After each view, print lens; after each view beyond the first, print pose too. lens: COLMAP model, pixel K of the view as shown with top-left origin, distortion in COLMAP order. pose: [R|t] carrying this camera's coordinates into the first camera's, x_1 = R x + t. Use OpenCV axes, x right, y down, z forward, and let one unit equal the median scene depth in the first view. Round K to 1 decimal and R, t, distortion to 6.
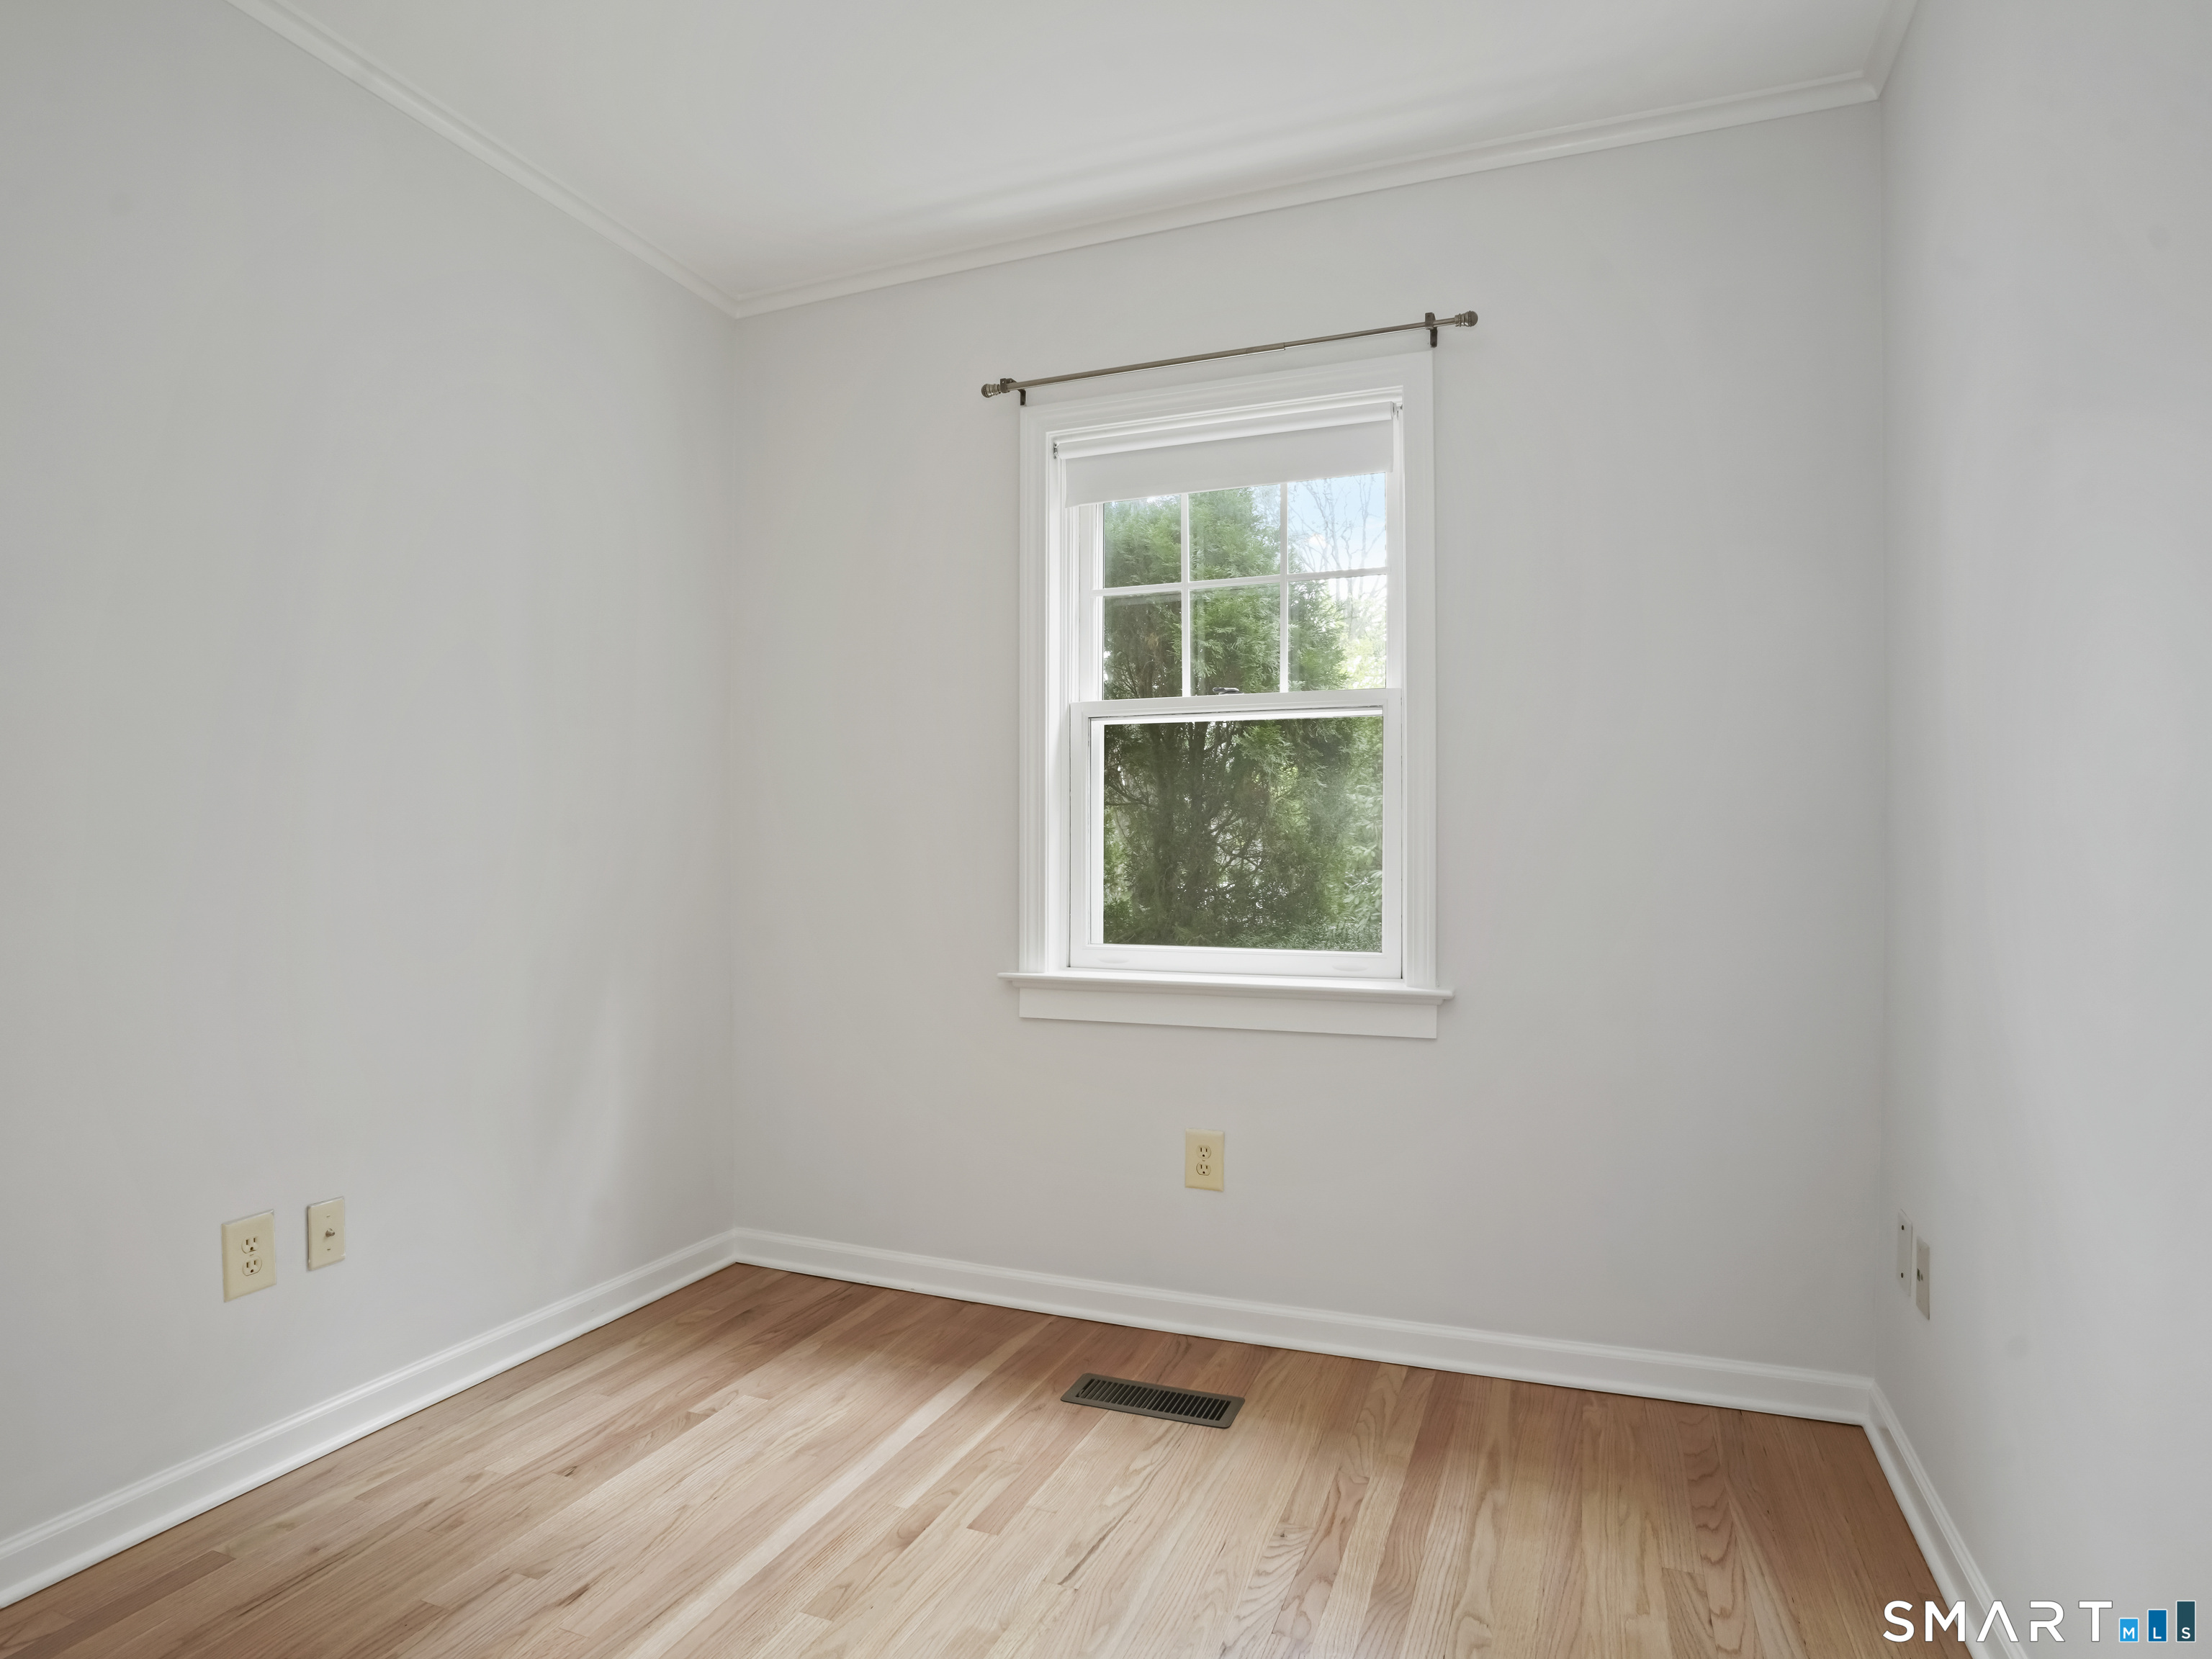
lens RADIAL K [[1221.8, 0, 1100.4], [0, 1221.8, 847.8], [0, 0, 1]] dist [-0.076985, 0.032378]
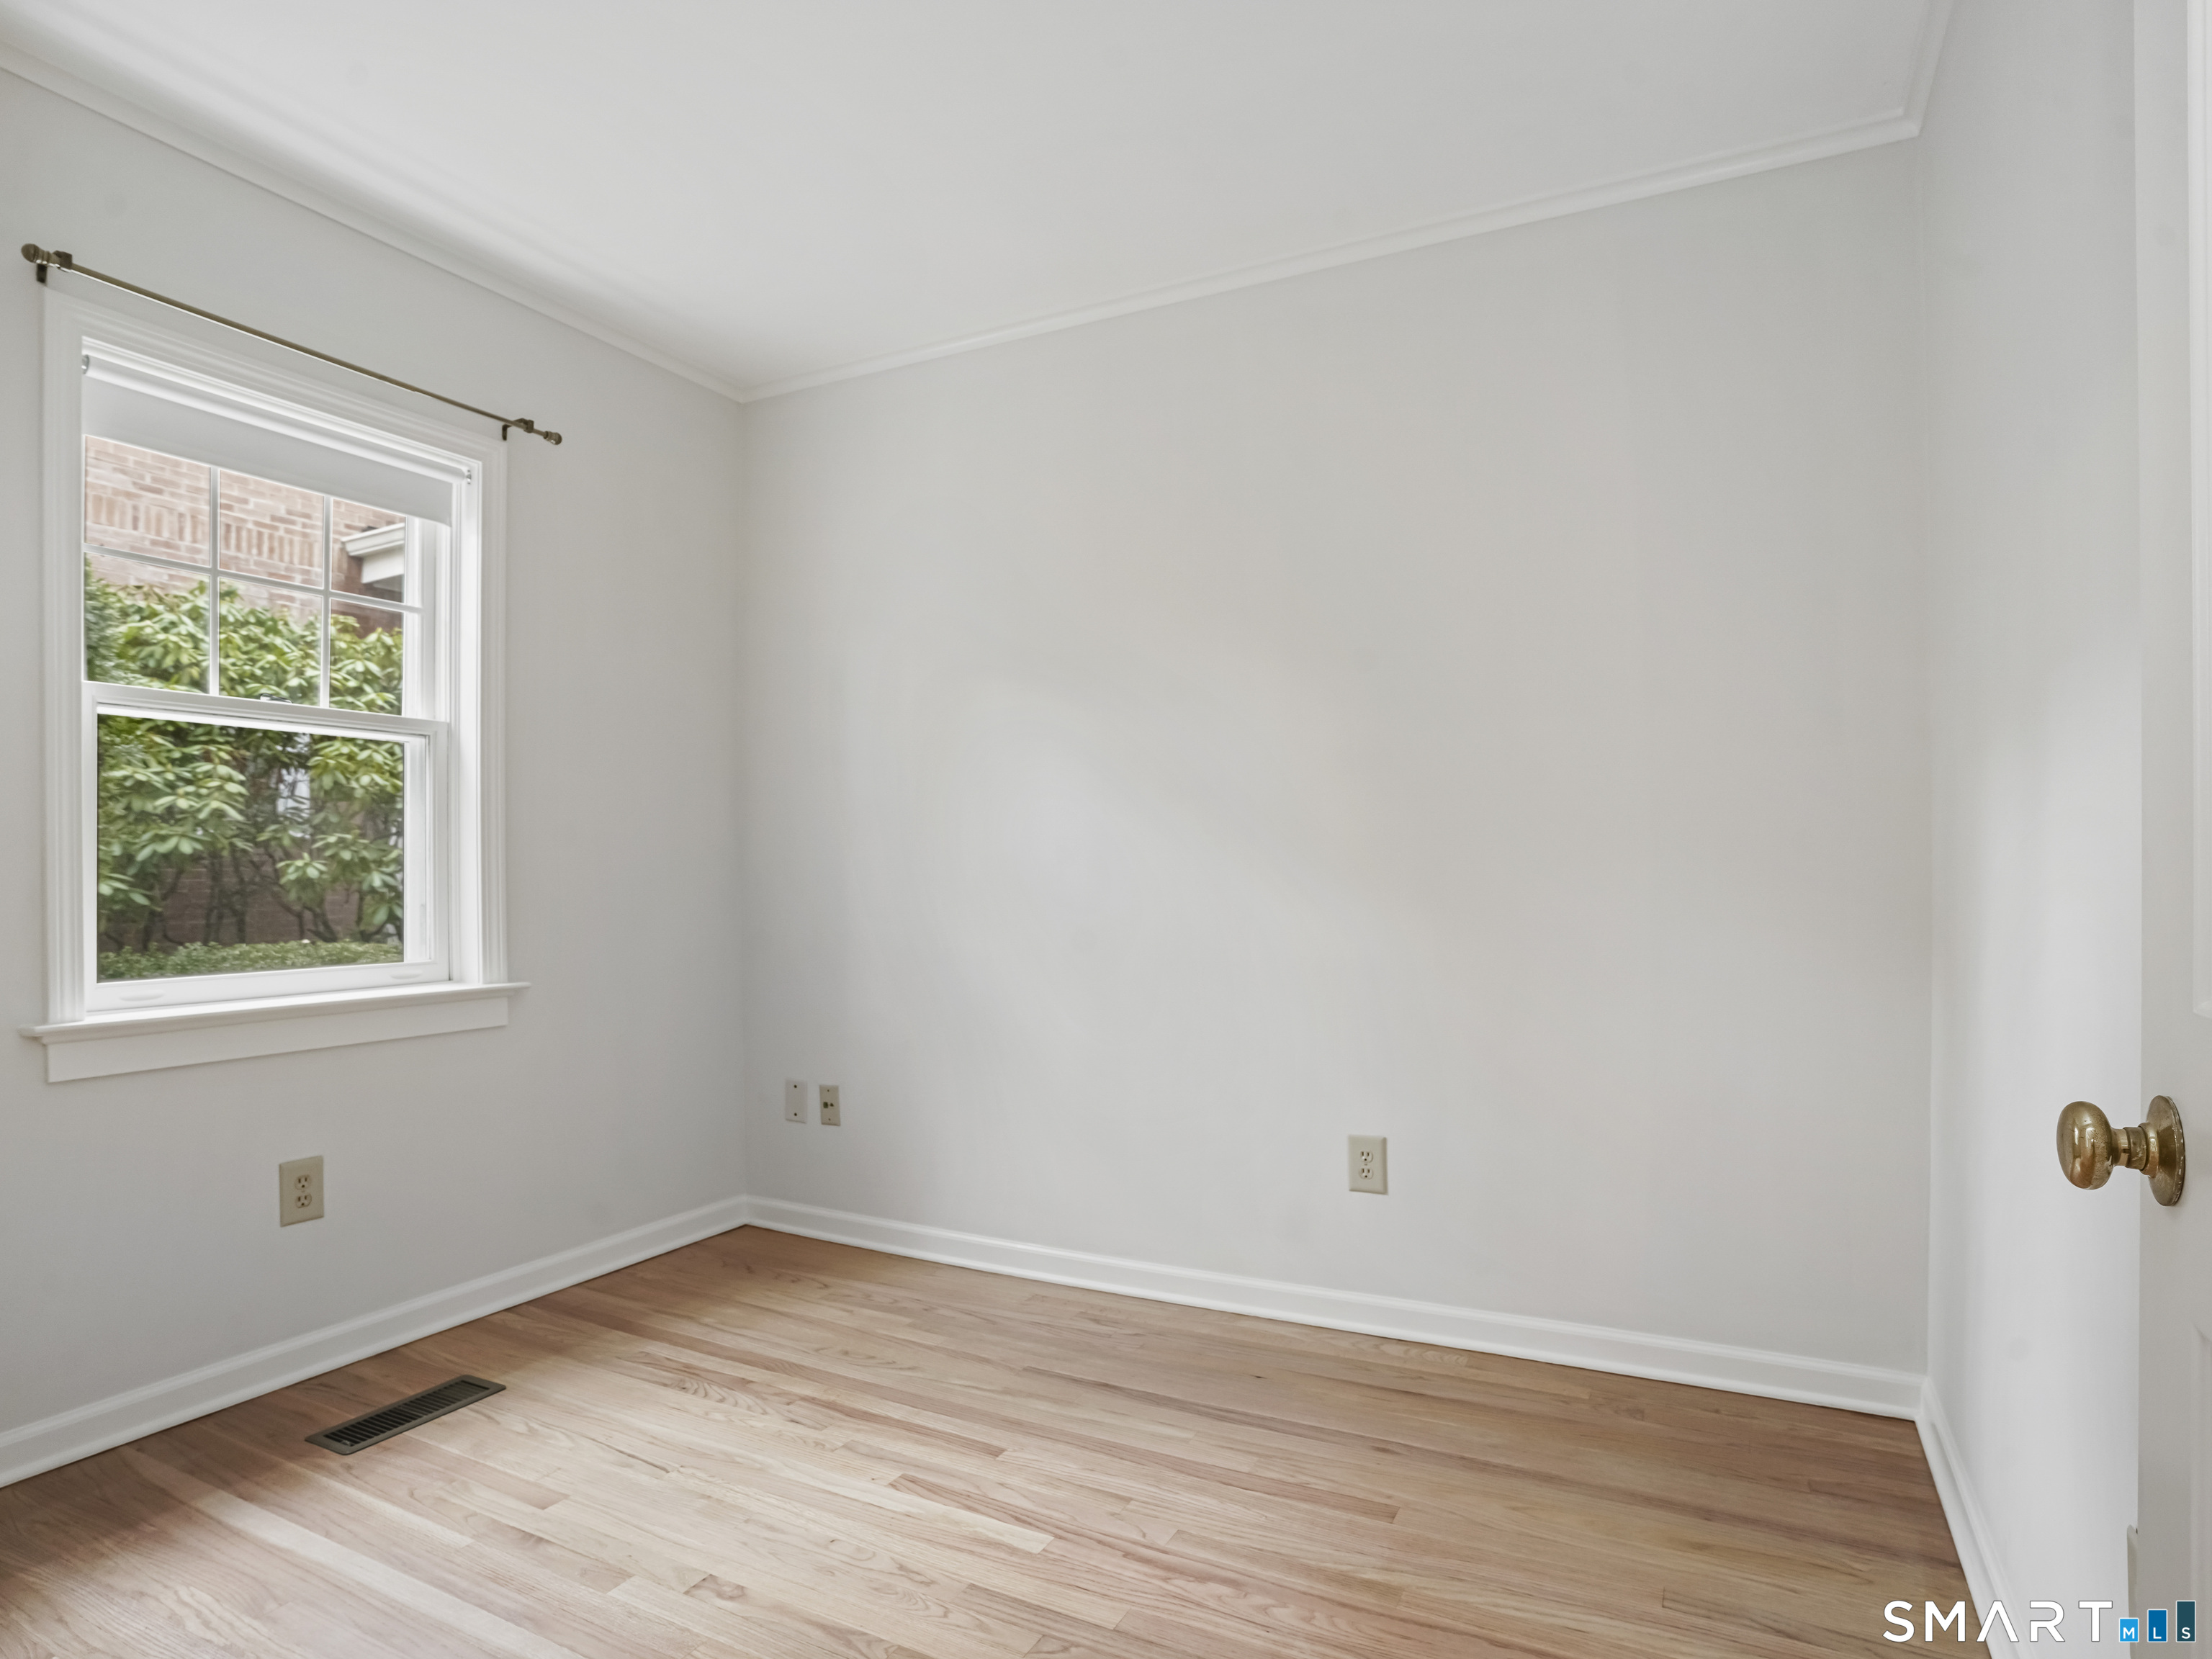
lens RADIAL K [[1221.8, 0, 1090.7], [0, 1221.8, 826.1], [0, 0, 1]] dist [-0.076985, 0.032378]
pose [[0.111728, 0.034125, 0.993153, -0.879584], [0.006017, 0.999369, -0.035016, 0.009345], [-0.993721, 0.009888, 0.111453, 0.321509]]
